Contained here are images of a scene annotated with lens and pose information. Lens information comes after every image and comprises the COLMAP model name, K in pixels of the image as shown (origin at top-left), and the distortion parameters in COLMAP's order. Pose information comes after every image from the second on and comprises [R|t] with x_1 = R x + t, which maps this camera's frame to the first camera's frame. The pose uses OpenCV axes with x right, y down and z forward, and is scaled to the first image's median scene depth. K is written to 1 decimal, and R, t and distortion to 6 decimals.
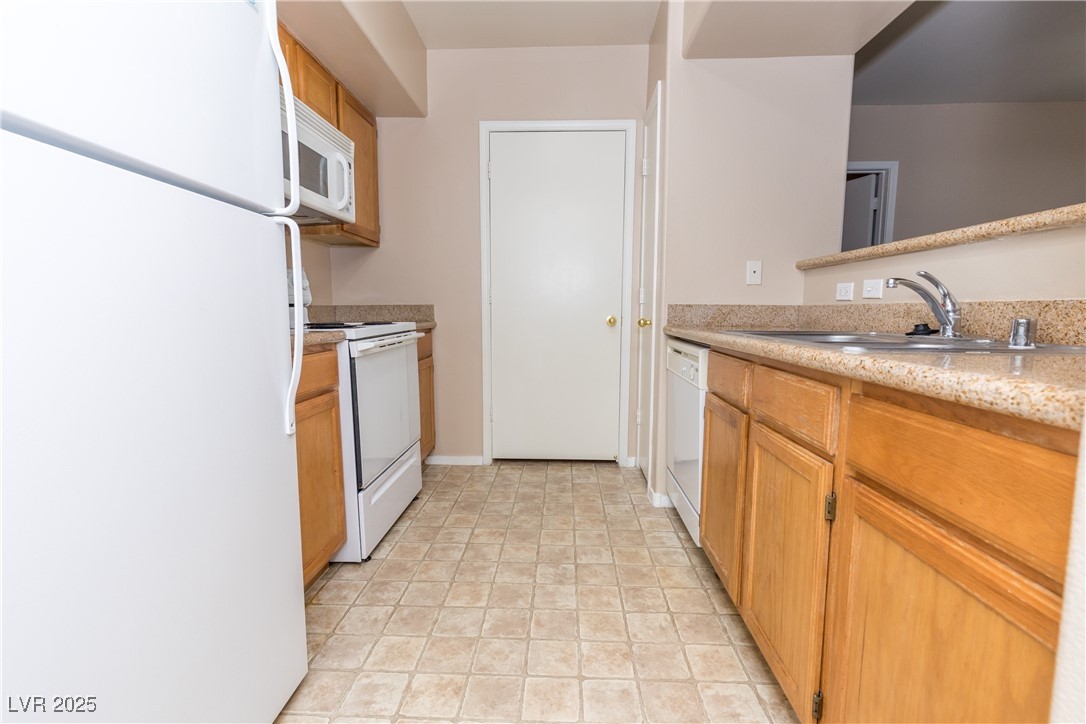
lens RADIAL K [[495.5, 0, 543.0], [0, 495.5, 362.0], [0, 0, 1]] dist [0.002120, -0.000720]
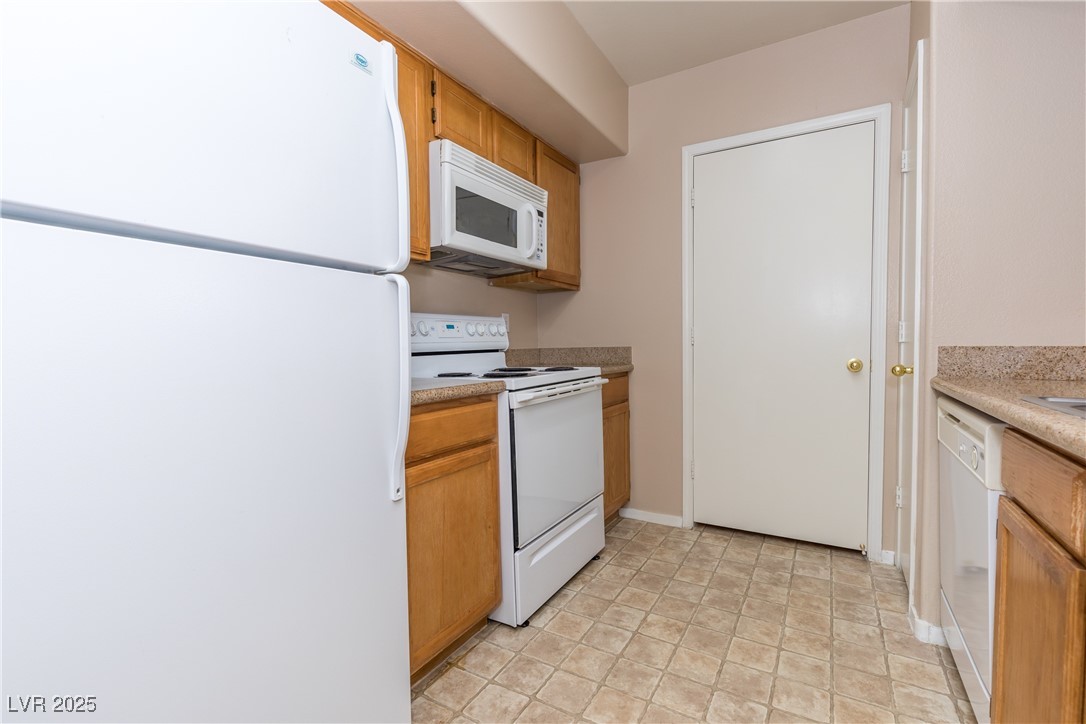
lens RADIAL K [[481.6, 0, 543.0], [0, 481.6, 362.0], [0, 0, 1]] dist [0.000363, -0.001018]
pose [[0.881750, 0.004388, -0.471696, 0.098493], [-0.035284, 0.997769, -0.056676, -0.043851], [0.470395, 0.066617, 0.879938, 0.179472]]
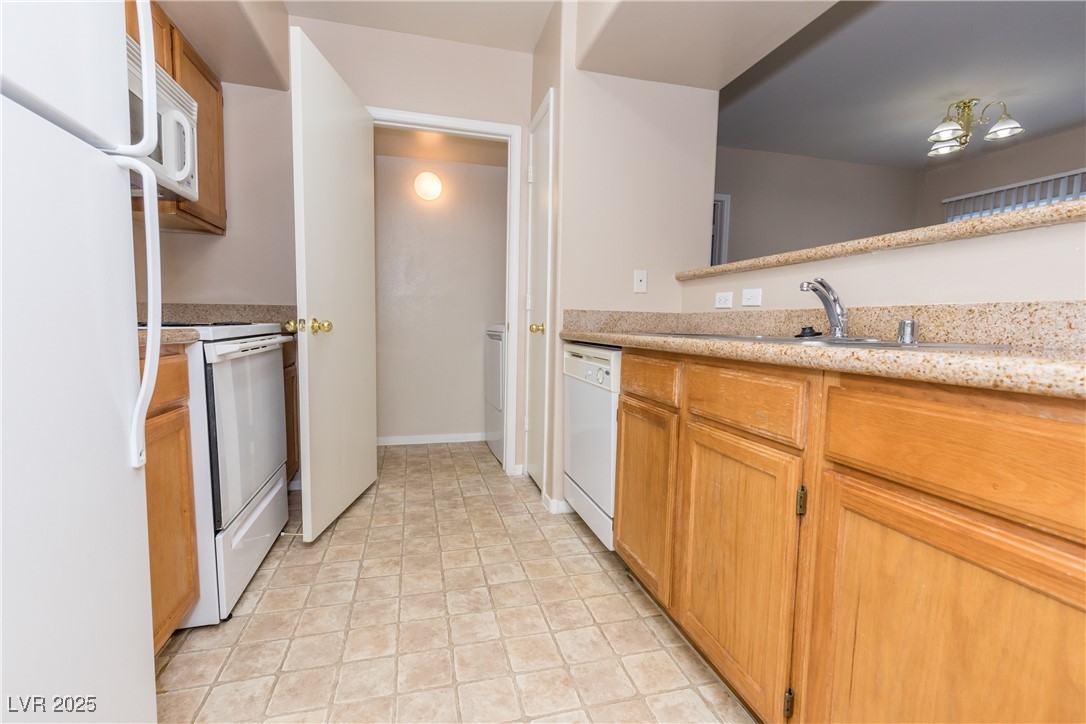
lens RADIAL K [[482.2, 0, 540.8], [0, 482.2, 362.3], [0, 0, 1]] dist [0.002386, -0.000507]
pose [[0.955317, -0.008467, 0.295463, -0.096344], [0.014895, 0.999699, -0.019511, 0.010680], [-0.295209, 0.023040, 0.955155, 0.100844]]
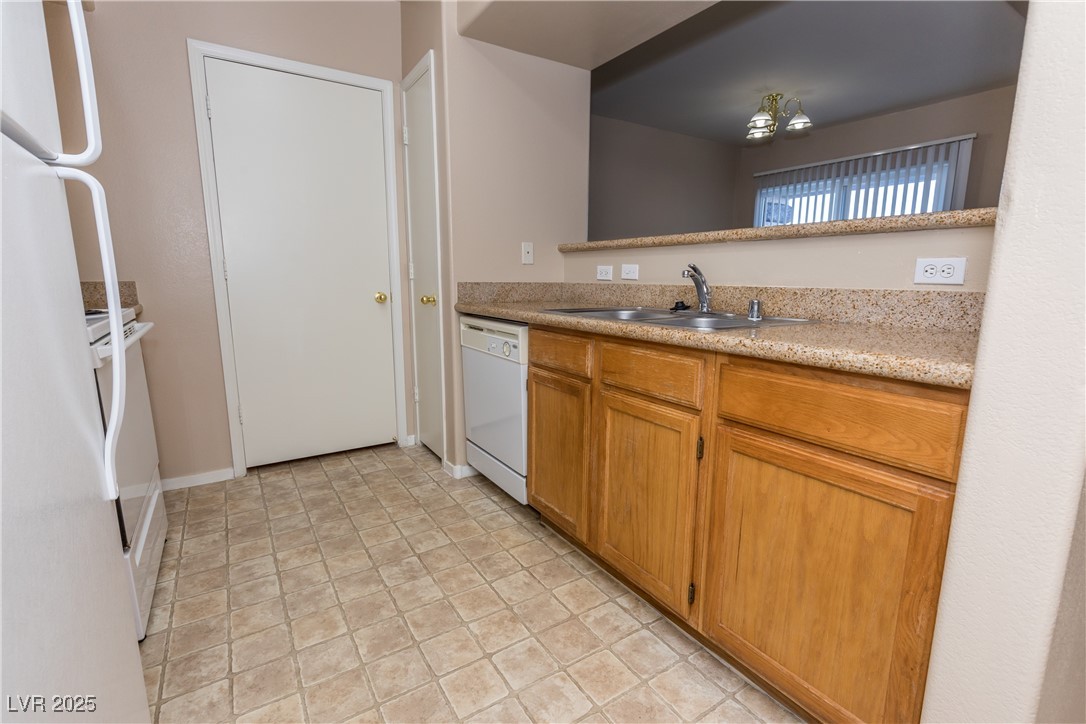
lens RADIAL K [[494.5, 0, 543.0], [0, 494.5, 362.0], [0, 0, 1]] dist [-0.002035, -0.000736]
pose [[0.818843, -0.098624, 0.565481, -0.231193], [0.059643, 0.994415, 0.087066, -0.037426], [-0.570910, -0.037566, 0.820153, 0.072258]]
